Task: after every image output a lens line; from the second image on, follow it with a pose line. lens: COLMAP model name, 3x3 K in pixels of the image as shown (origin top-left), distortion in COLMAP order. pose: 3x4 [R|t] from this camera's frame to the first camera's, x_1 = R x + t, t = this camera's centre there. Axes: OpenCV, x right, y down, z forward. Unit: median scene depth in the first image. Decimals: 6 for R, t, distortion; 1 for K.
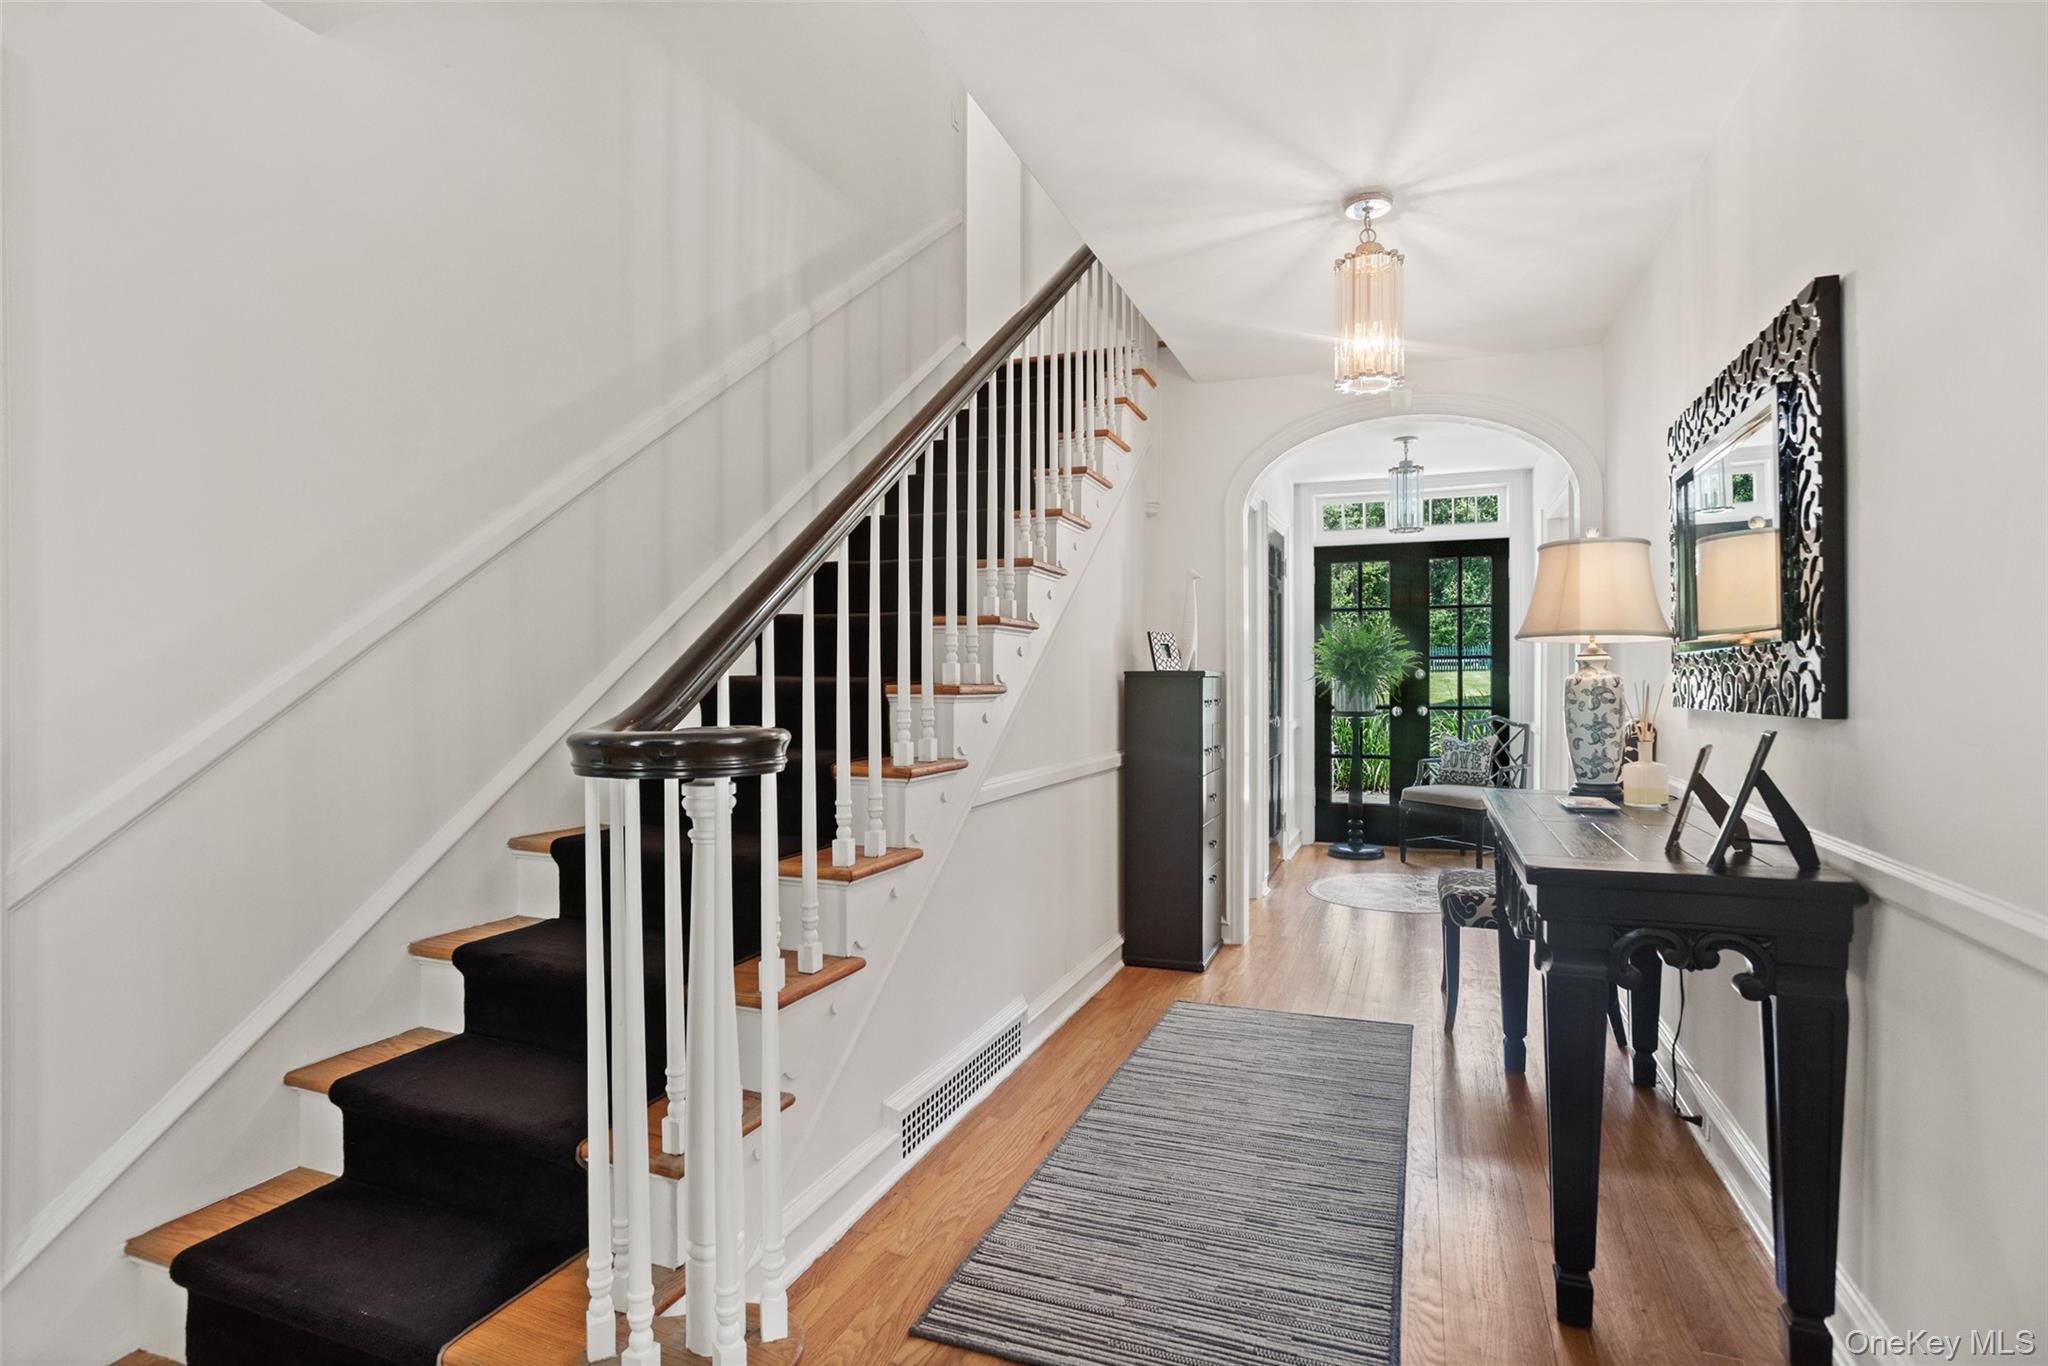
lens RADIAL K [[998.1, 0, 1024.0], [0, 998.1, 683.0], [0, 0, 1]] dist [-0.028250, 0.001684]
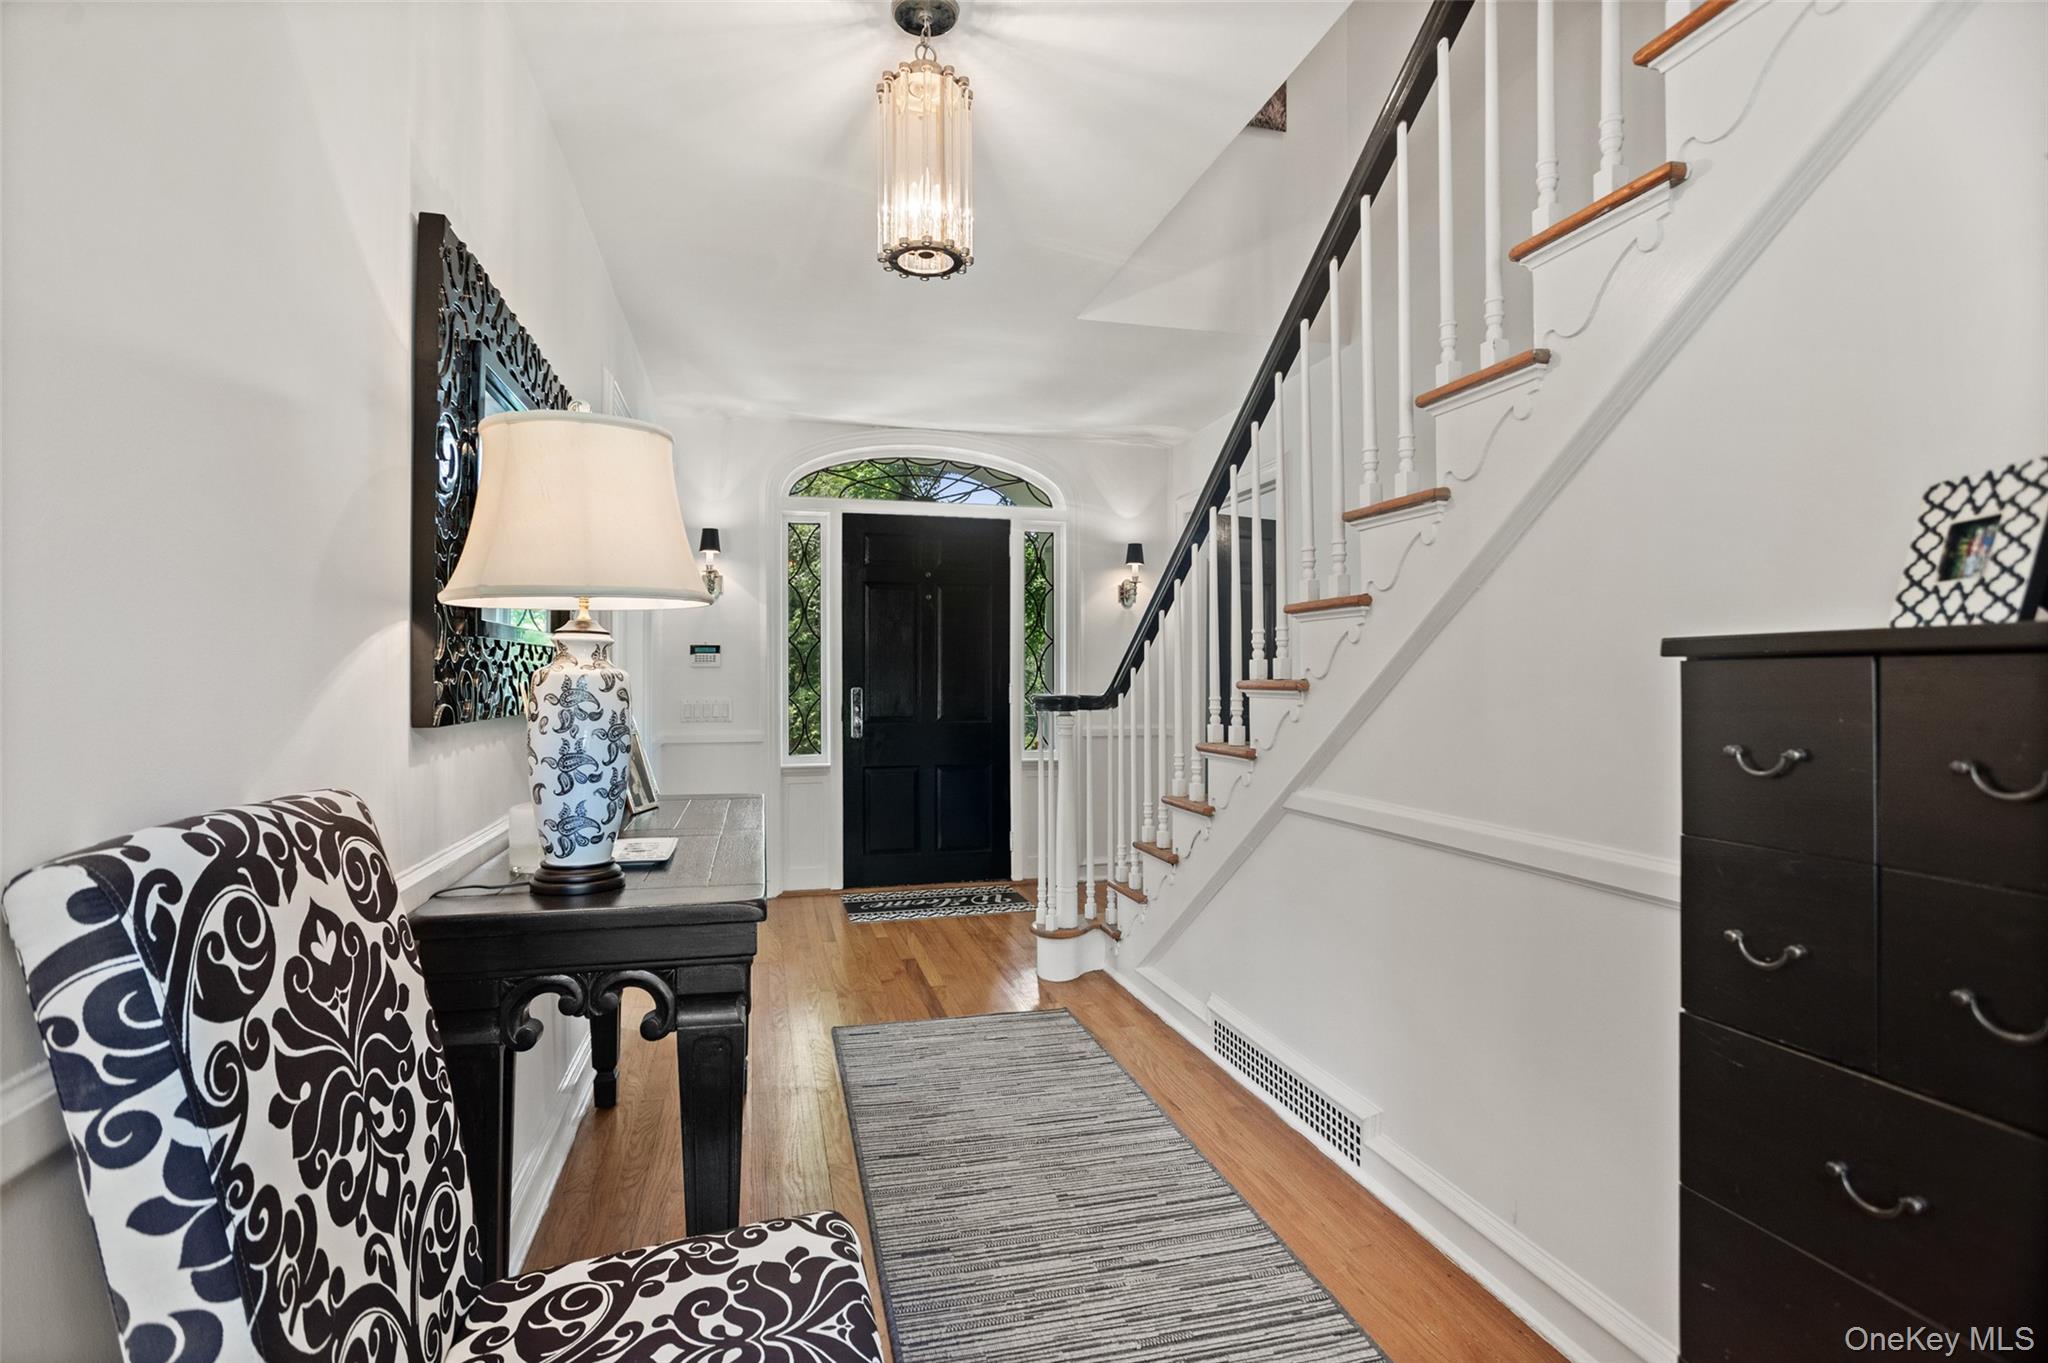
lens RADIAL K [[998.1, 0, 1024.0], [0, 998.1, 681.5], [0, 0, 1]] dist [-0.028250, 0.001684]
pose [[-0.809295, -0.000273, -0.587402, 0.737329], [0.001798, 0.999994, -0.002943, 0.000077], [0.587400, -0.003438, -0.809290, 1.666237]]
